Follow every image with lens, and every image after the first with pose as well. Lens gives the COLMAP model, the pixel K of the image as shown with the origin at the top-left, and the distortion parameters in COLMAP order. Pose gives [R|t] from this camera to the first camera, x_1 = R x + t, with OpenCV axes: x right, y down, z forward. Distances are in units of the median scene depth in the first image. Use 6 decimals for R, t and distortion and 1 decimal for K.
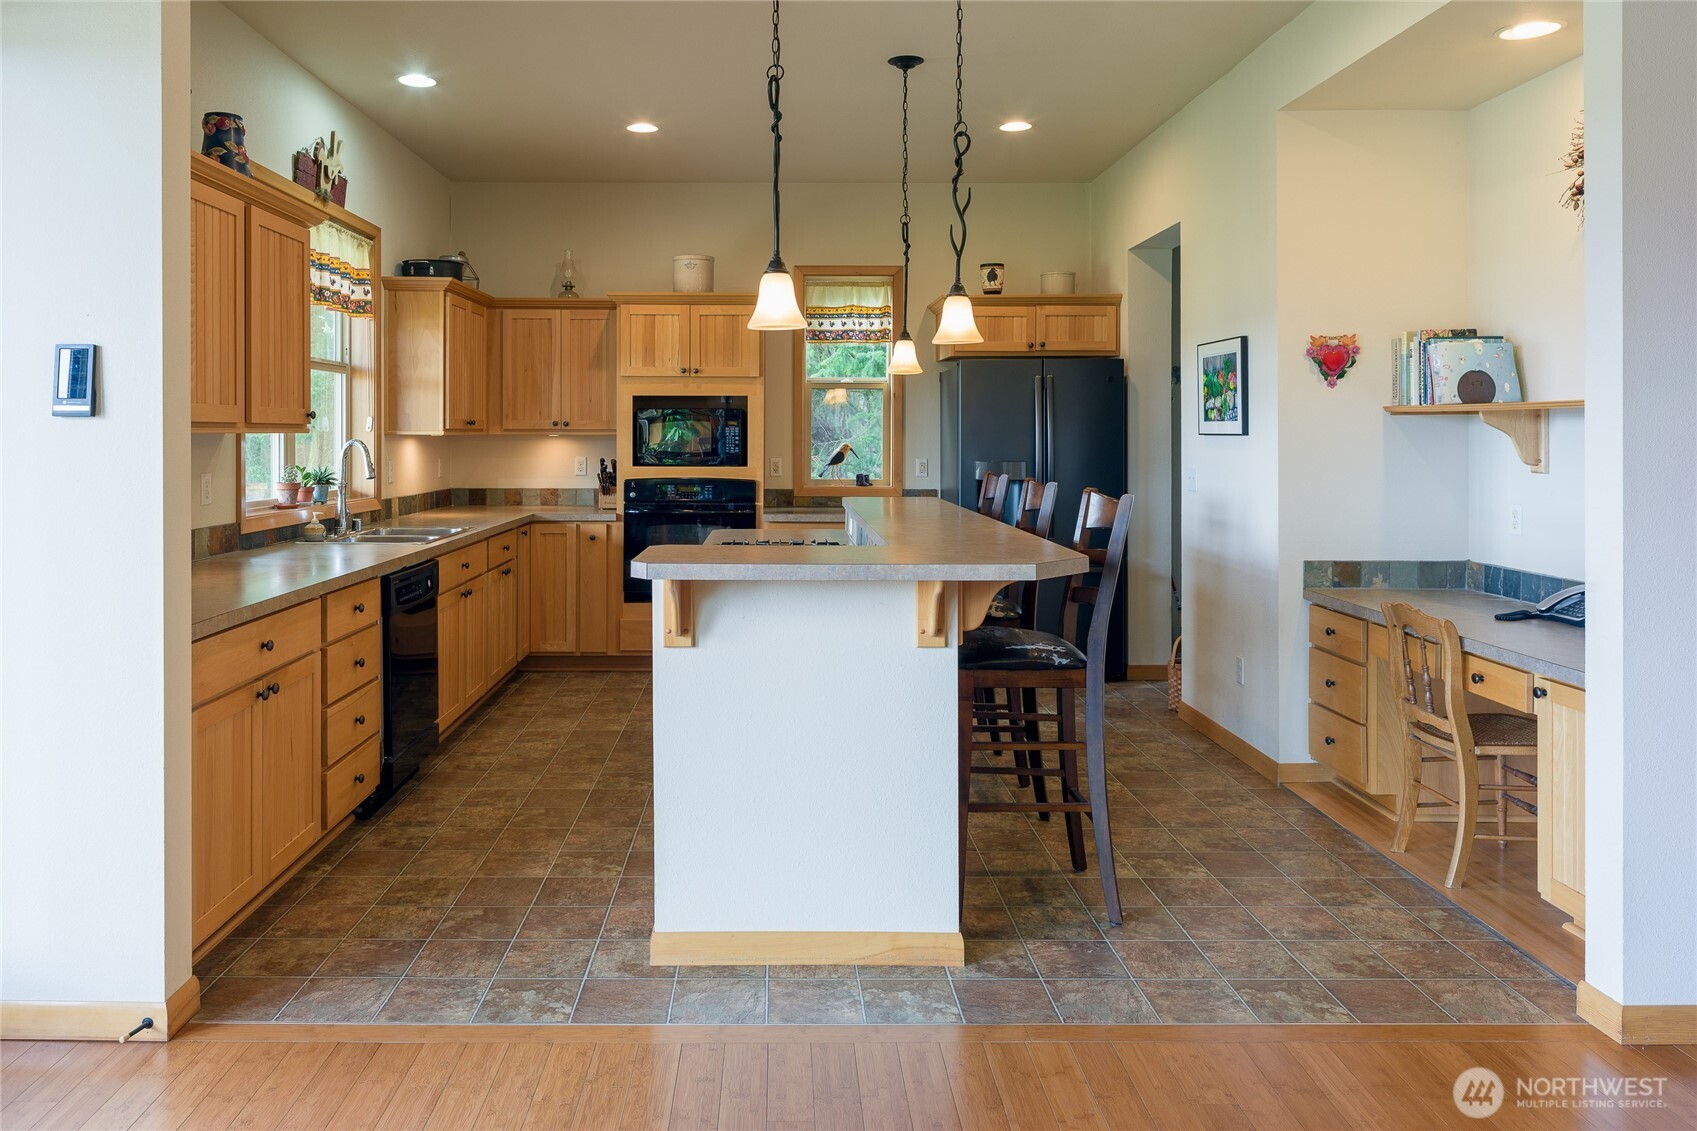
lens RADIAL K [[1168.4, 0, 778.4], [0, 1168.4, 444.5], [0, 0, 1]] dist [-0.000073, 0.000617]
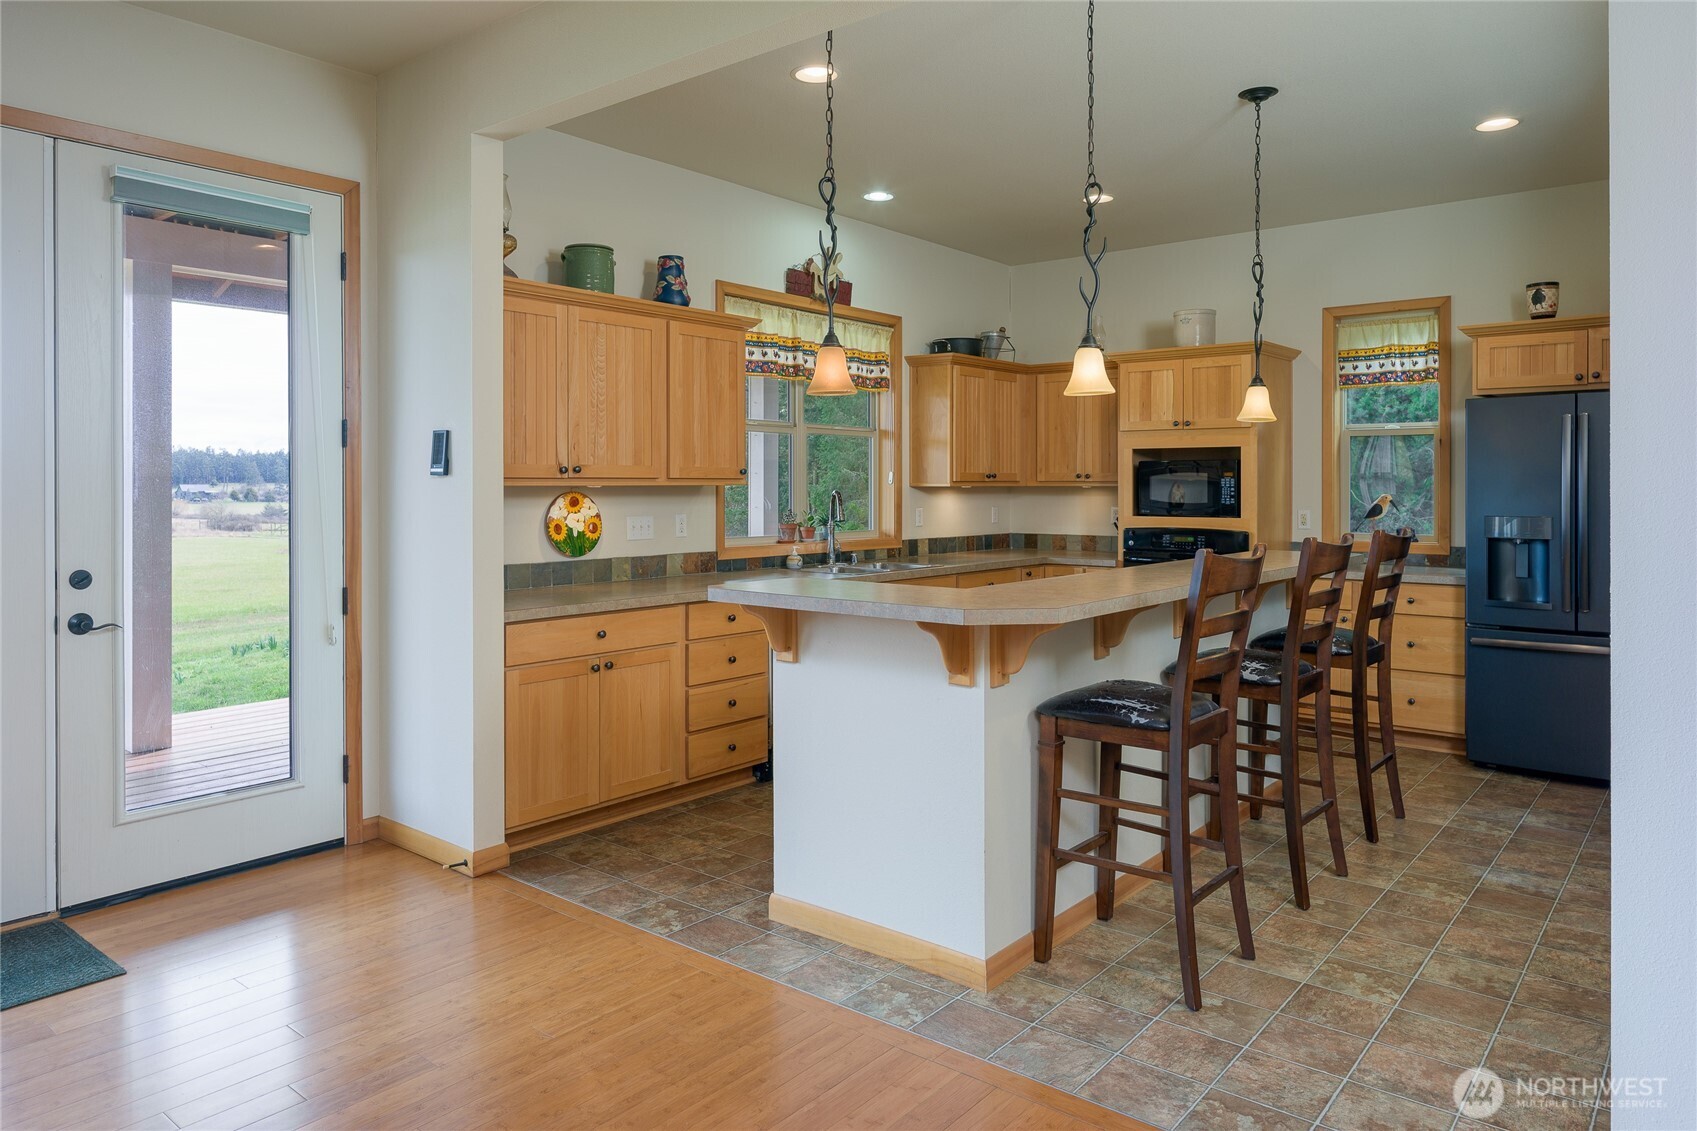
lens RADIAL K [[1096.4, 0, 852.8], [0, 1096.4, 494.9], [0, 0, 1]] dist [-0.000350, 0.003160]
pose [[0.777504, 0.003268, -0.628869, 0.331821], [-0.003669, 0.999993, 0.000659, -0.000101], [0.628867, 0.001795, 0.777511, 0.077981]]
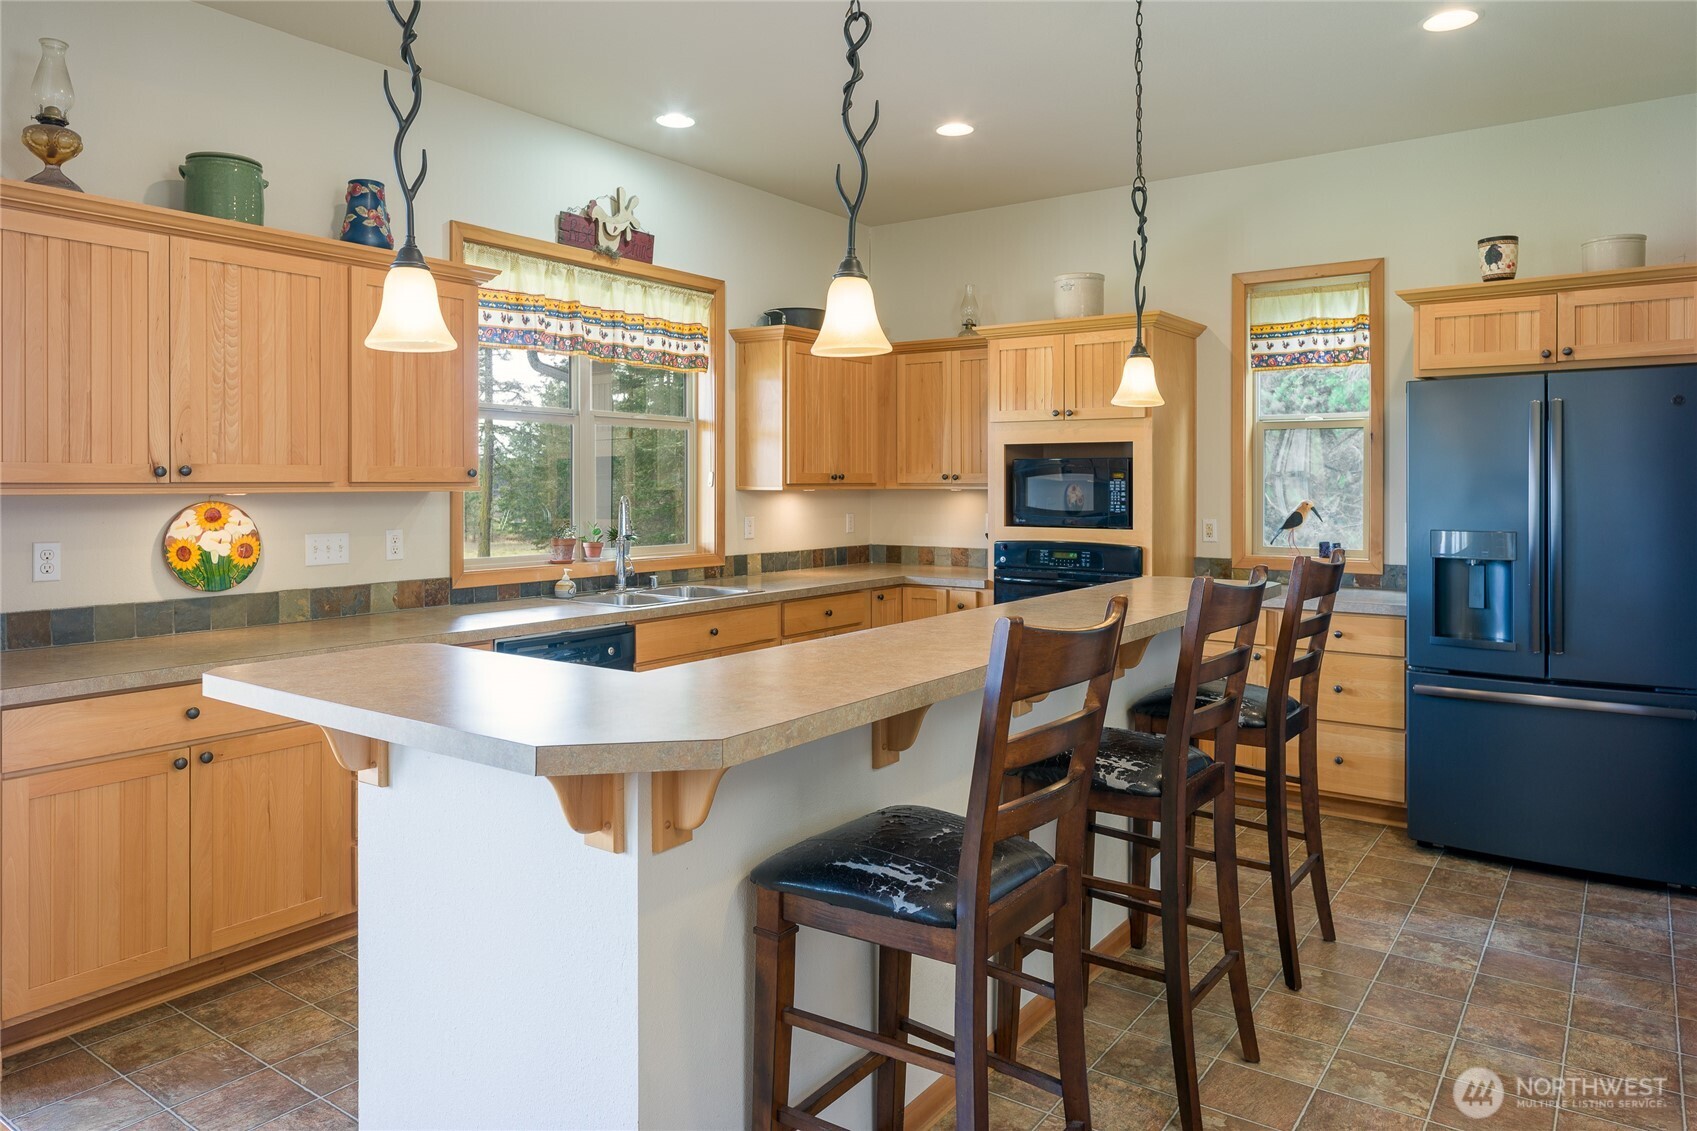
lens RADIAL K [[1105.1, 0, 841.8], [0, 1105.1, 491.8], [0, 0, 1]] dist [-0.000909, 0.002144]
pose [[0.813490, 0.002895, -0.581572, 0.277419], [-0.003335, 0.999994, 0.000313, -0.007303], [0.581570, 0.001685, 0.813495, 0.291895]]
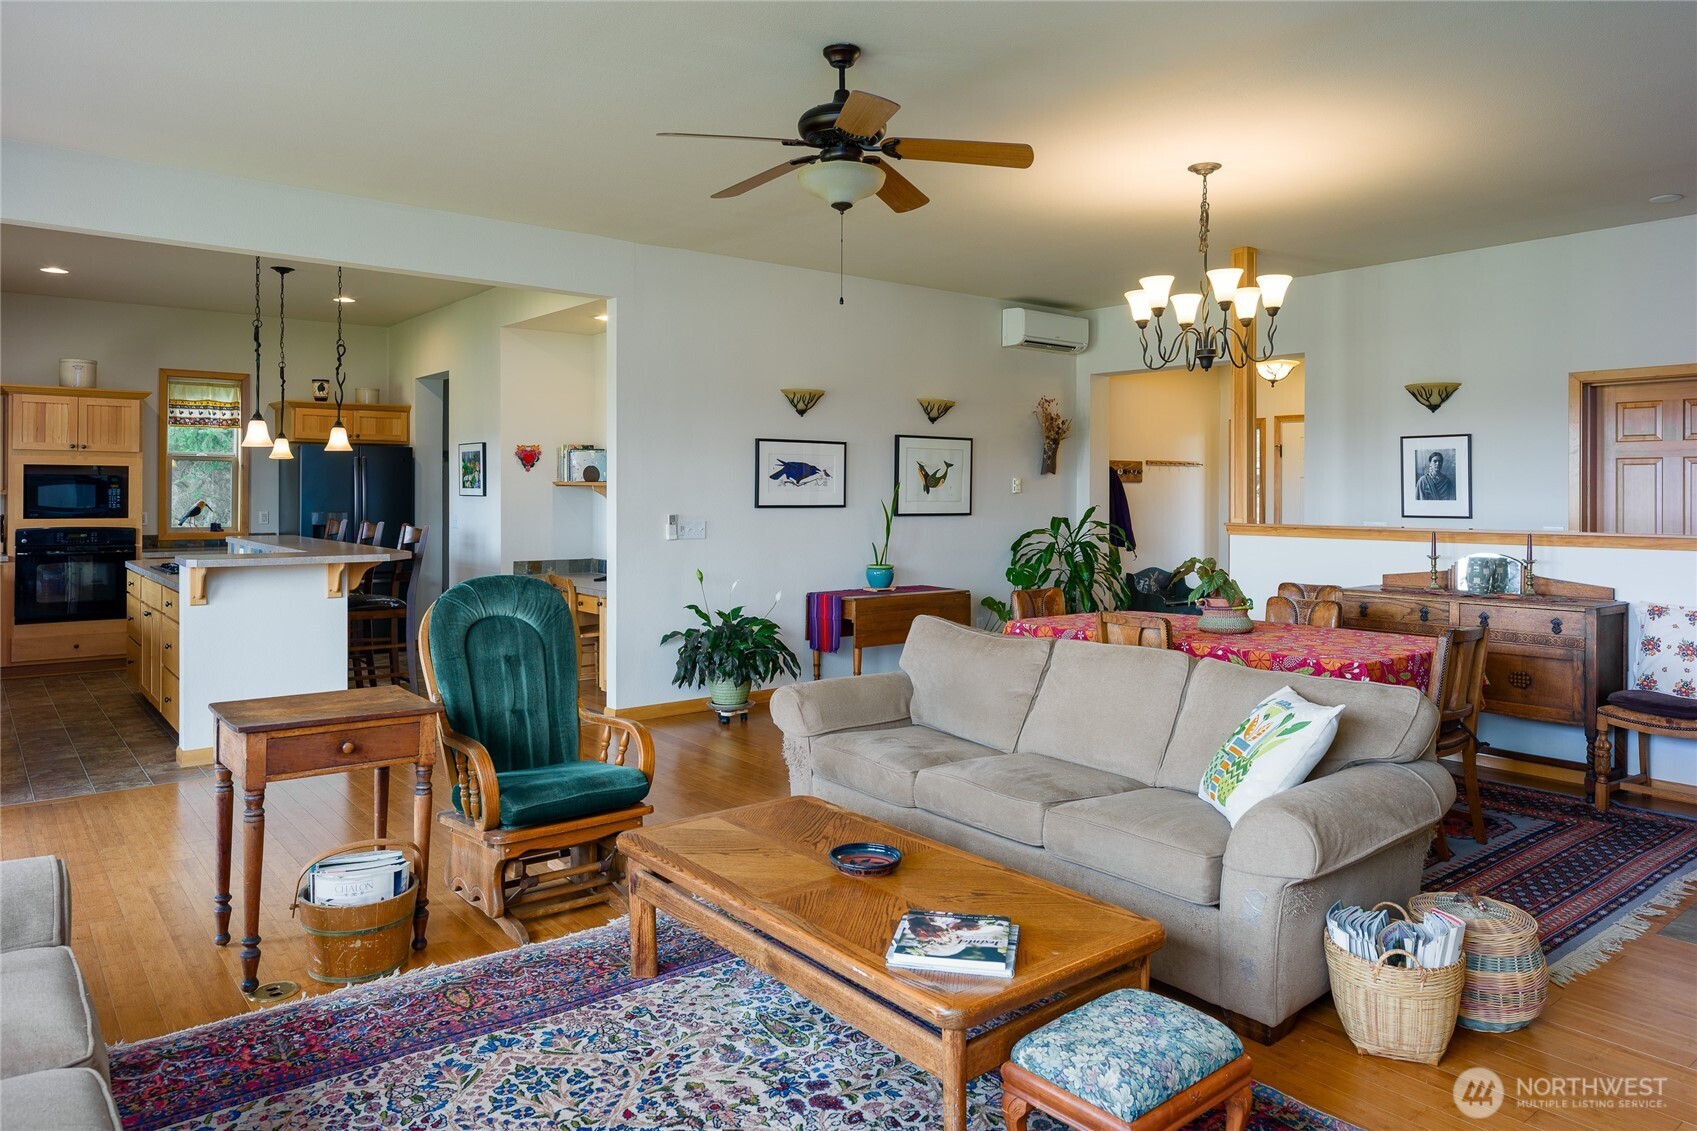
lens RADIAL K [[1105.1, 0, 841.8], [0, 1105.1, 491.8], [0, 0, 1]] dist [-0.000909, 0.002144]
pose [[0.778019, 0.002189, 0.628237, -0.207463], [0.001784, 0.999982, -0.005694, -0.003093], [-0.628238, 0.005550, 0.778001, -0.572438]]
